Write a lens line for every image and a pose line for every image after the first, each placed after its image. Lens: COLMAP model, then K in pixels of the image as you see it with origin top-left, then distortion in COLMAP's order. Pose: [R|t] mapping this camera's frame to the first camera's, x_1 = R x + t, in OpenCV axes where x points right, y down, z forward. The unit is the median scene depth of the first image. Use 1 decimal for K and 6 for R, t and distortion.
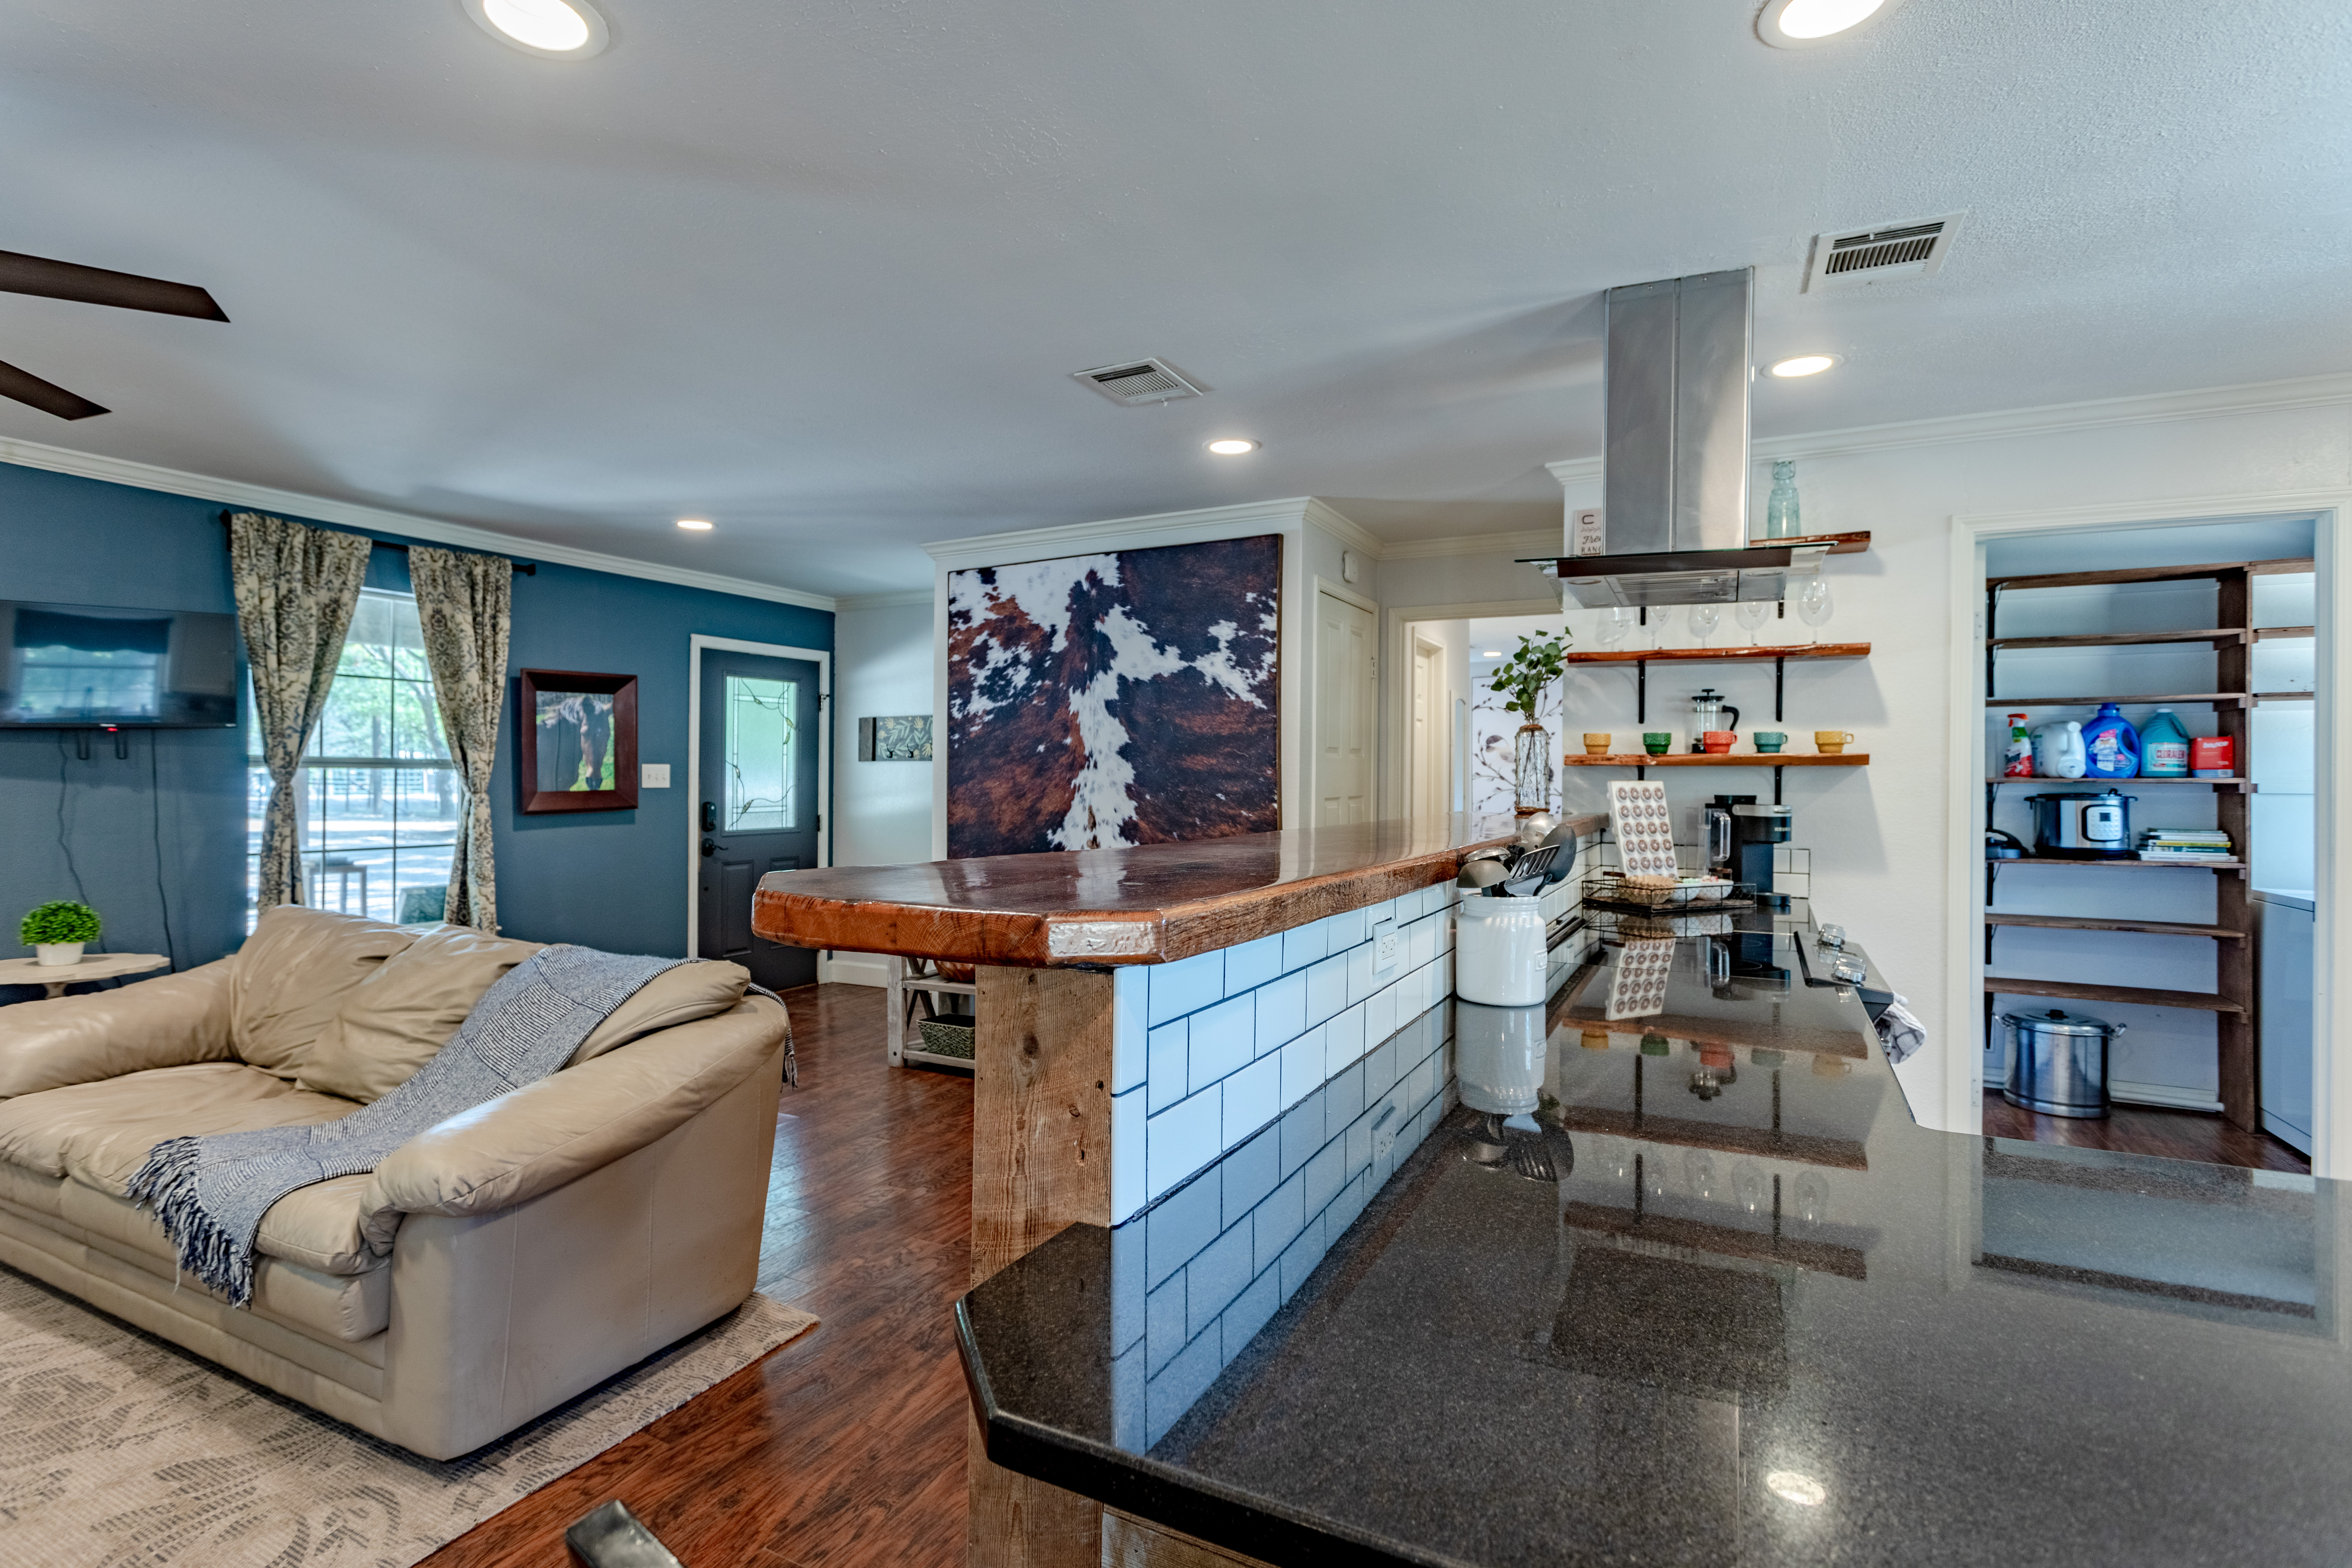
lens RADIAL K [[1129.1, 0, 1148.1], [0, 1129.1, 772.2], [0, 0, 1]] dist [-0.023270, 0.008270]
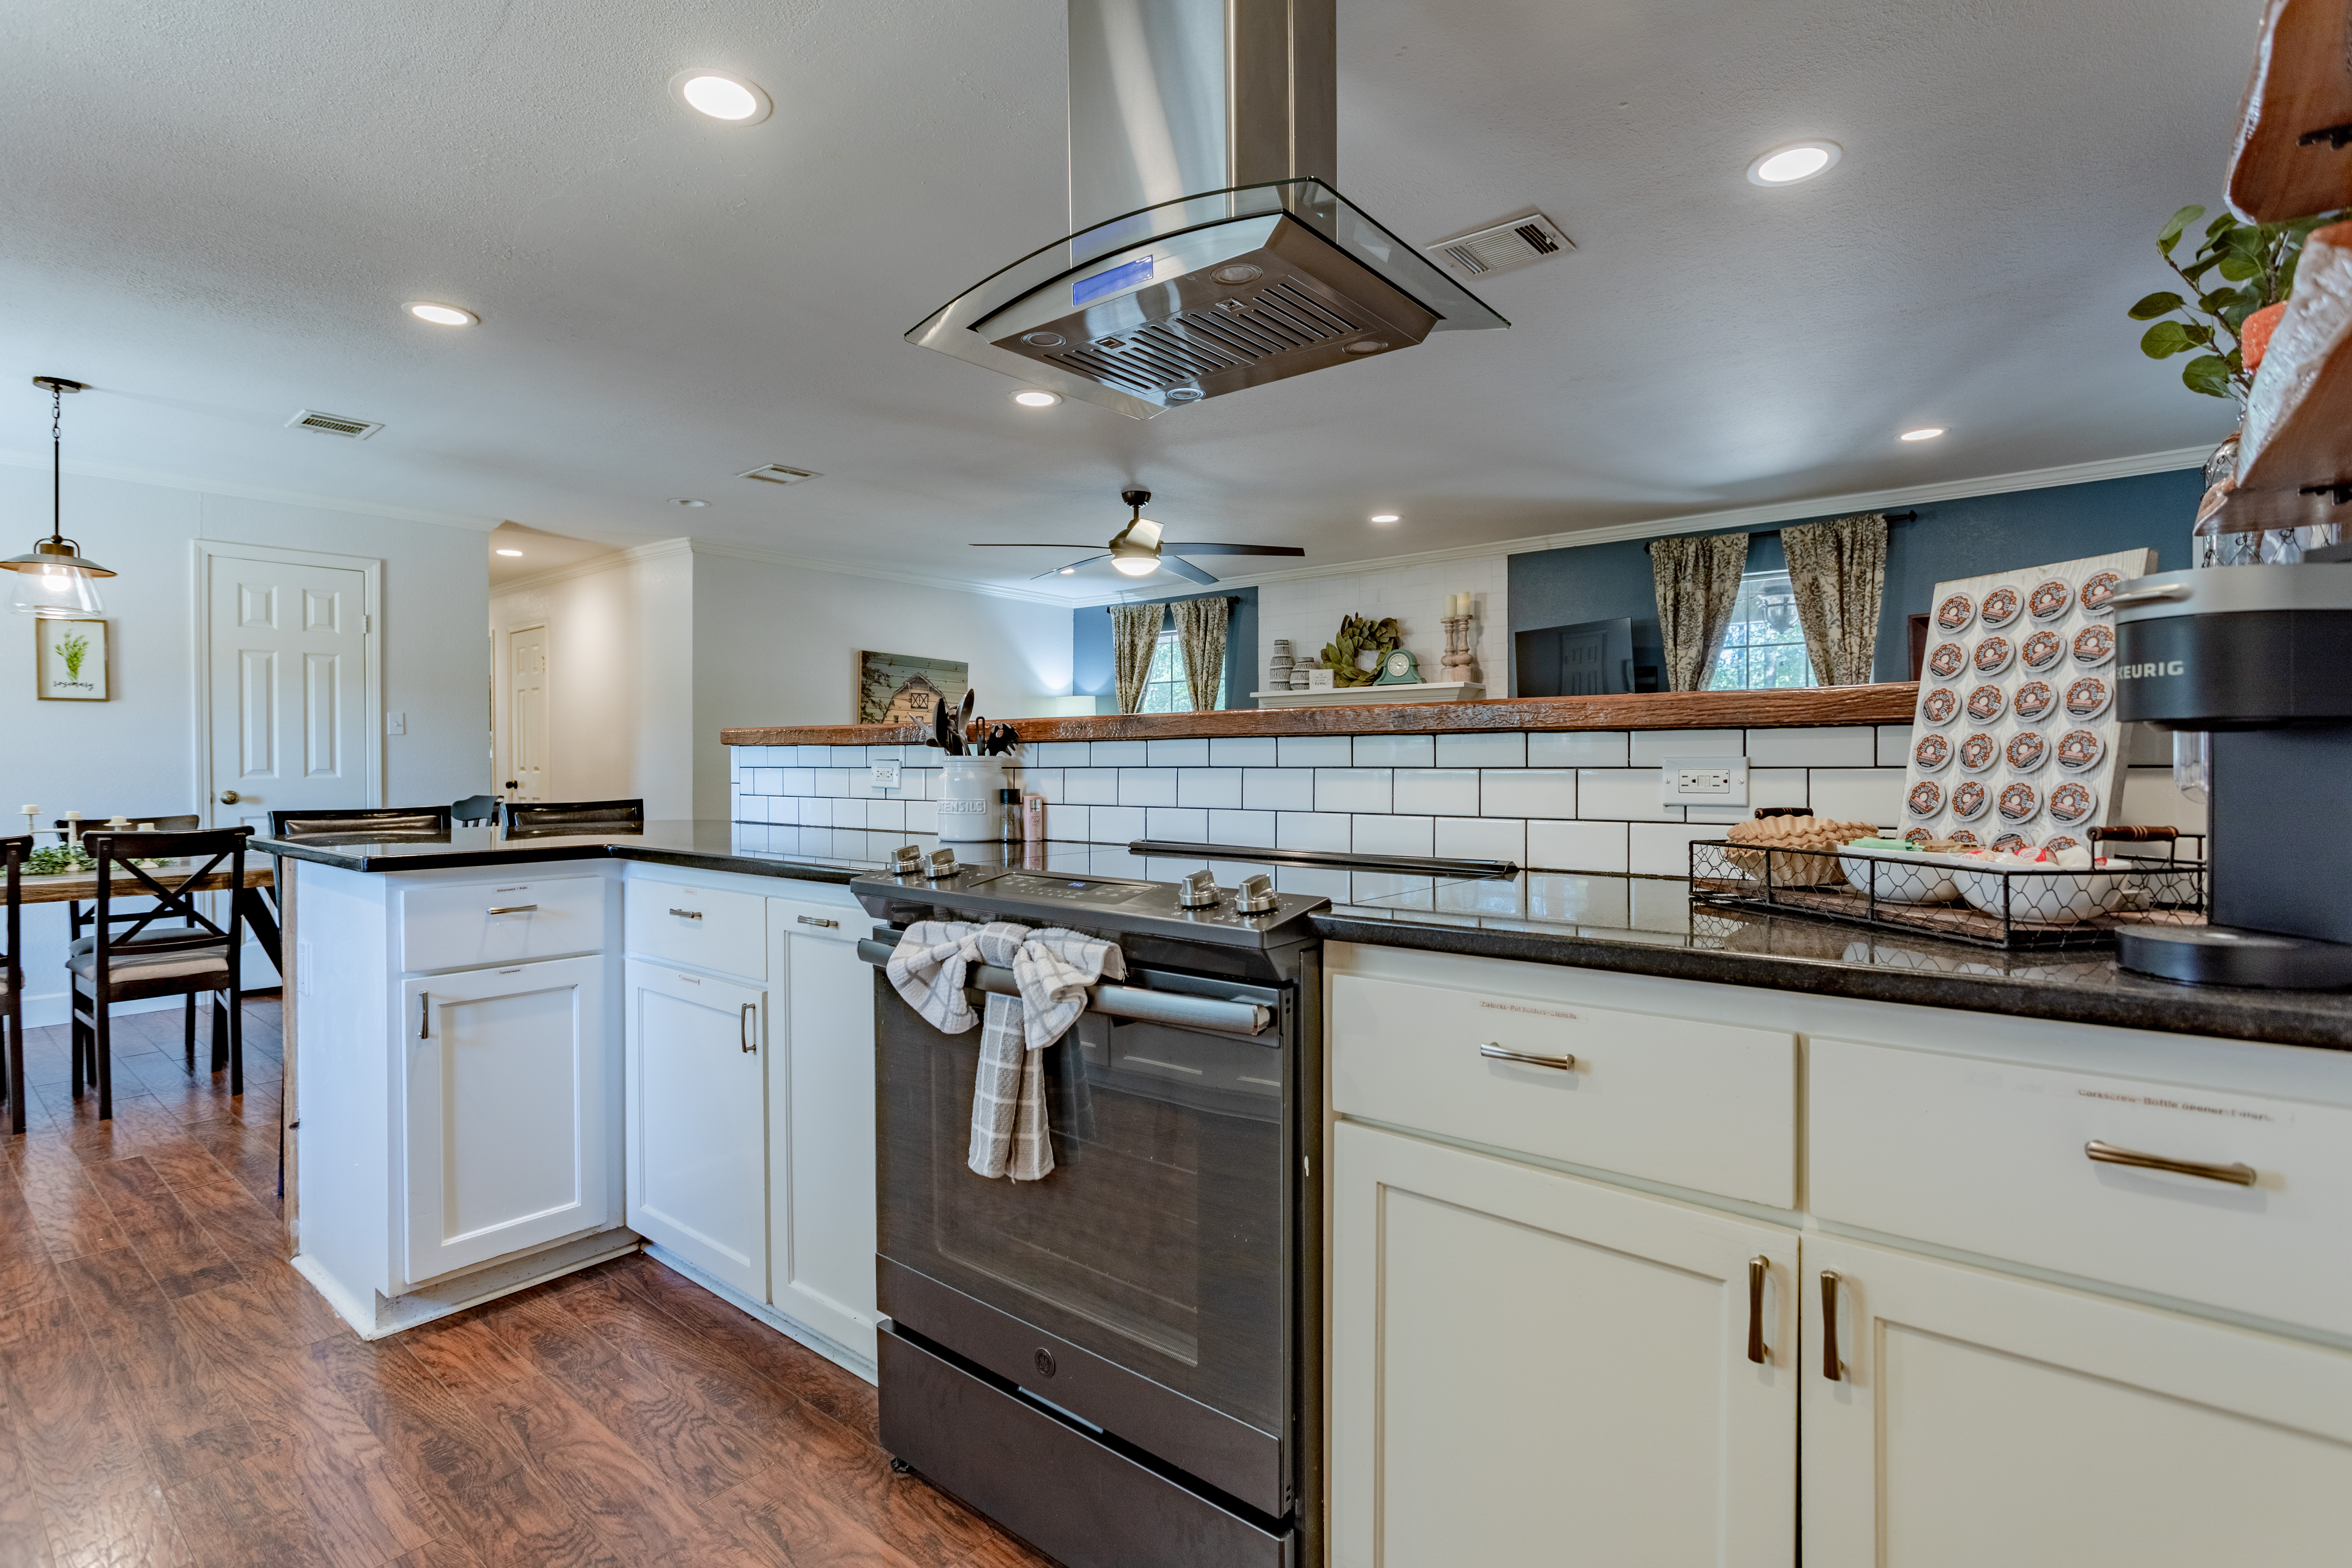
lens RADIAL K [[1129.1, 0, 1166.2], [0, 1129.1, 768.6], [0, 0, 1]] dist [-0.023270, 0.008270]
pose [[-0.202805, -0.004885, -0.979207, 0.650999], [0.002264, 0.999983, -0.005457, 0.056252], [0.979217, -0.003324, -0.202790, 0.639503]]
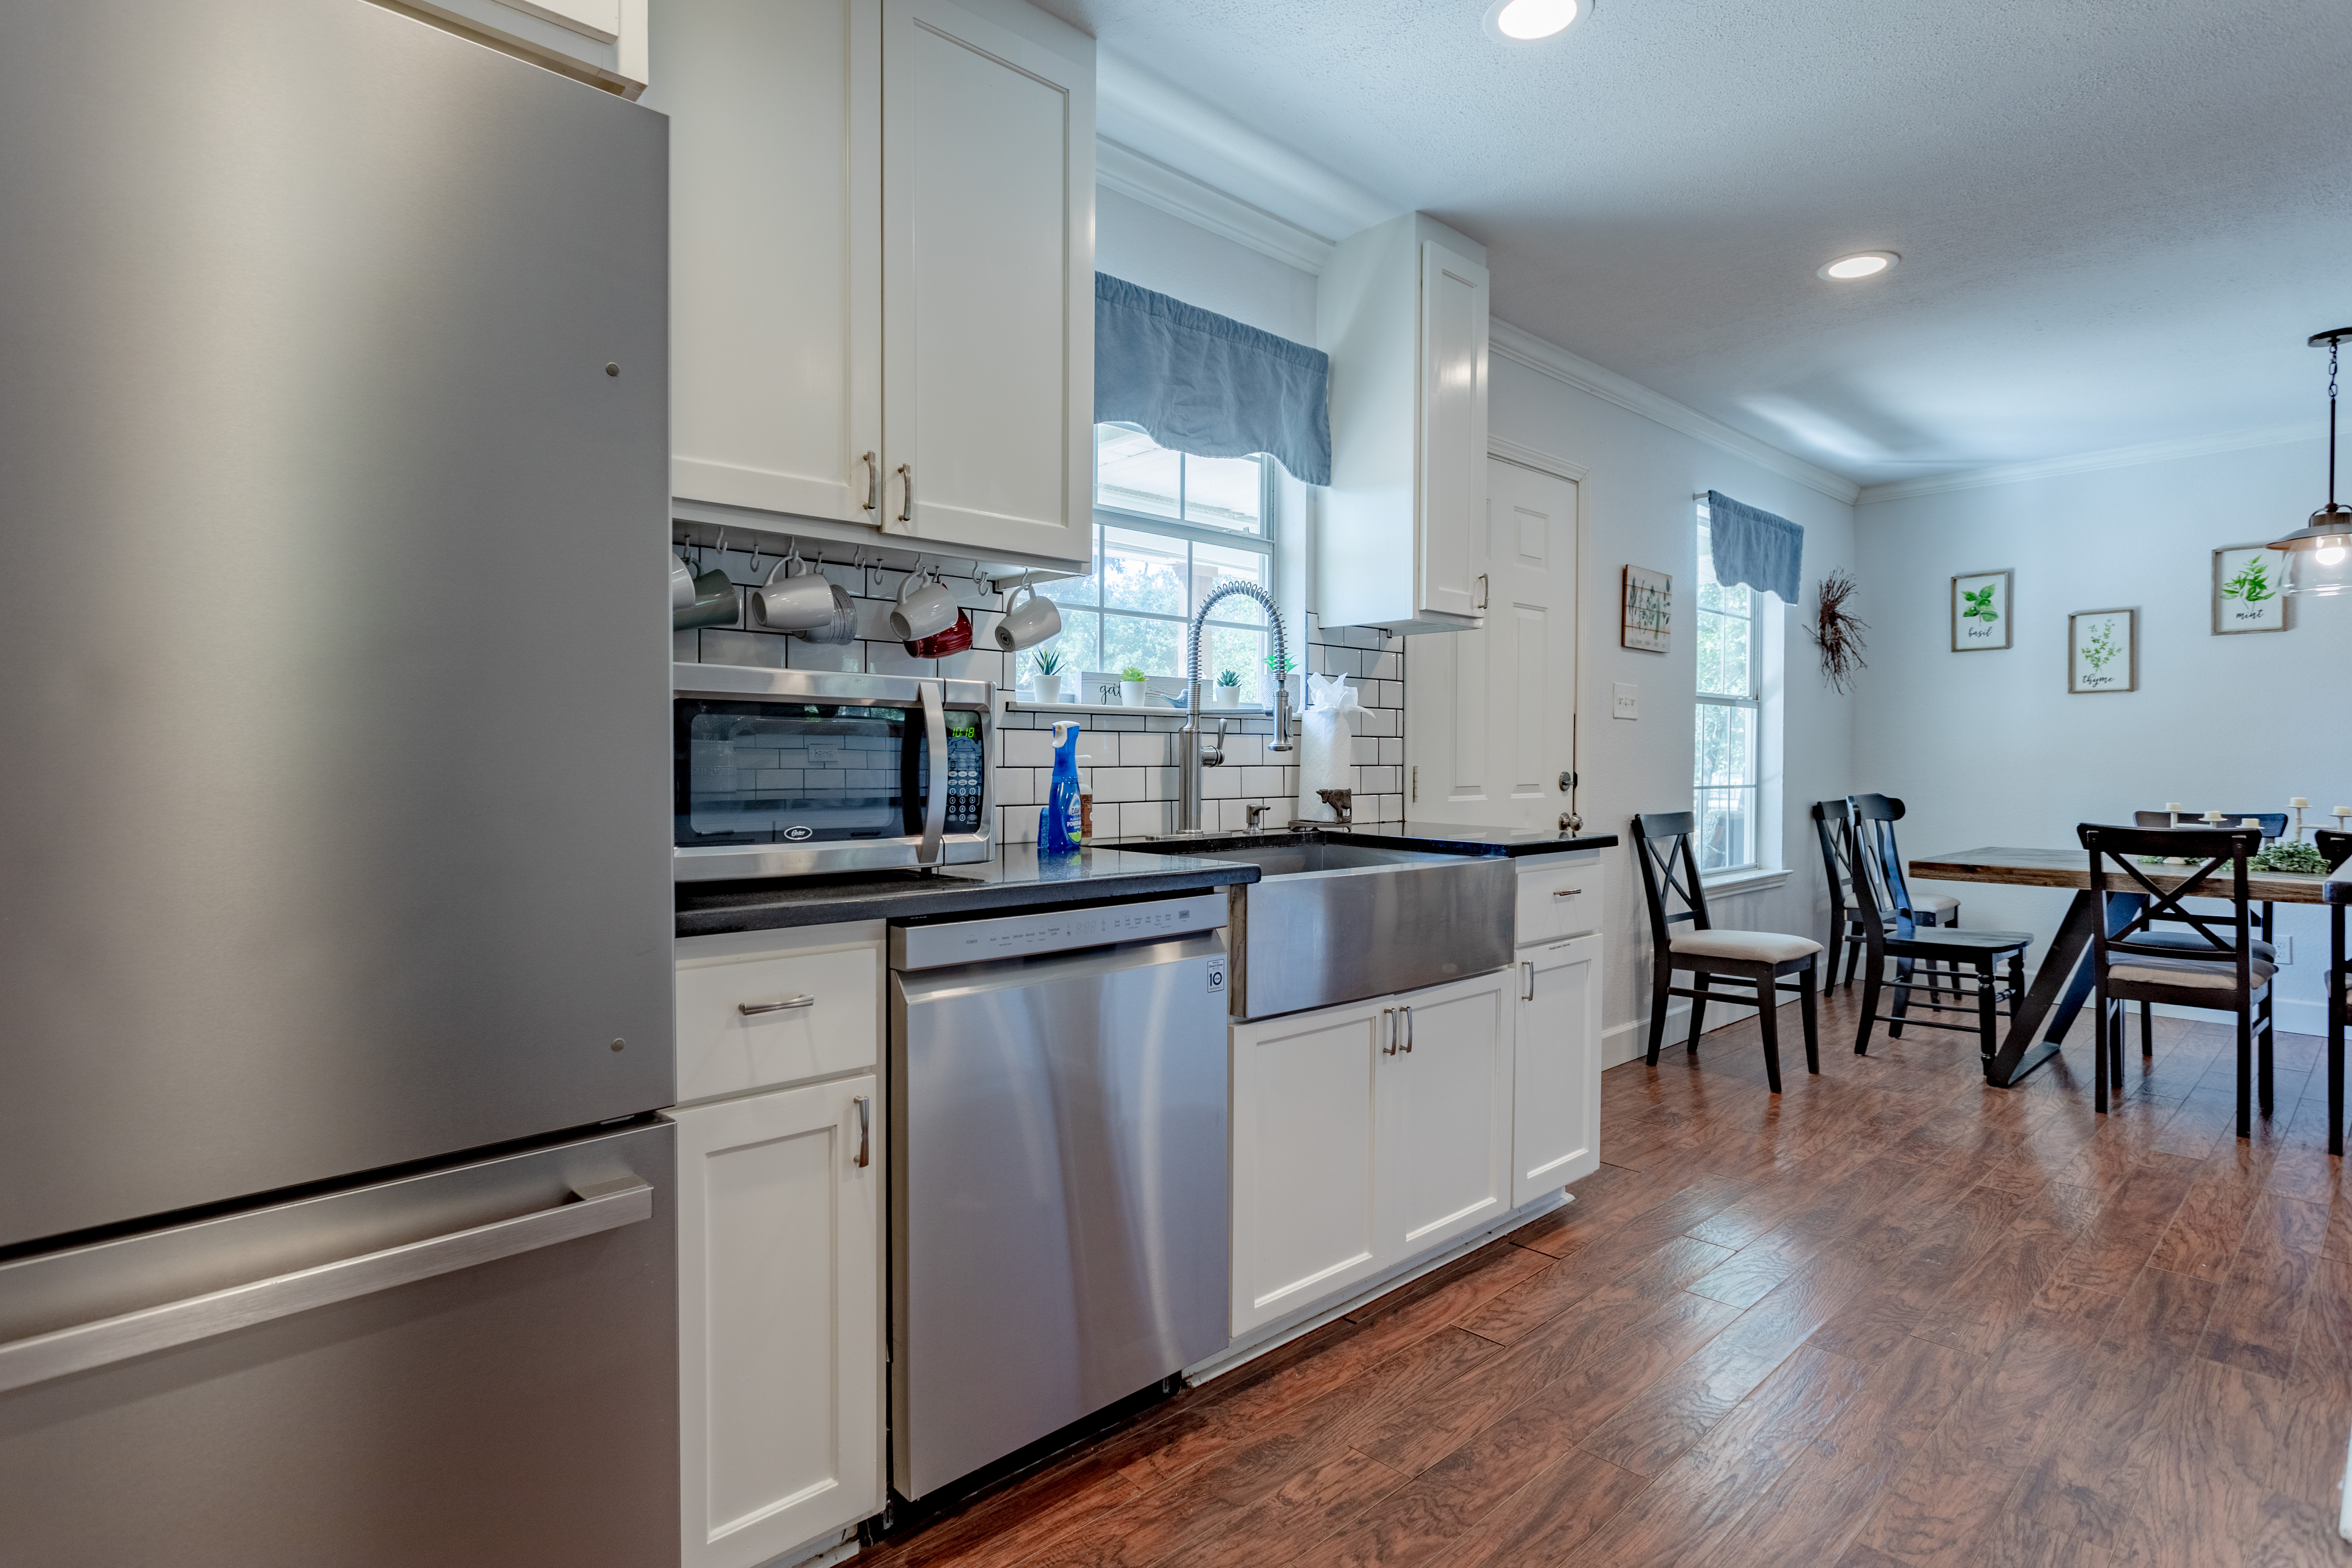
lens RADIAL K [[1129.1, 0, 1150.9], [0, 1129.1, 780.8], [0, 0, 1]] dist [-0.023270, 0.008270]
pose [[-0.934408, -0.018140, 0.355743, 0.488107], [-0.009967, 0.999643, 0.024795, 0.054310], [-0.356066, 0.019623, -0.934255, 0.659759]]
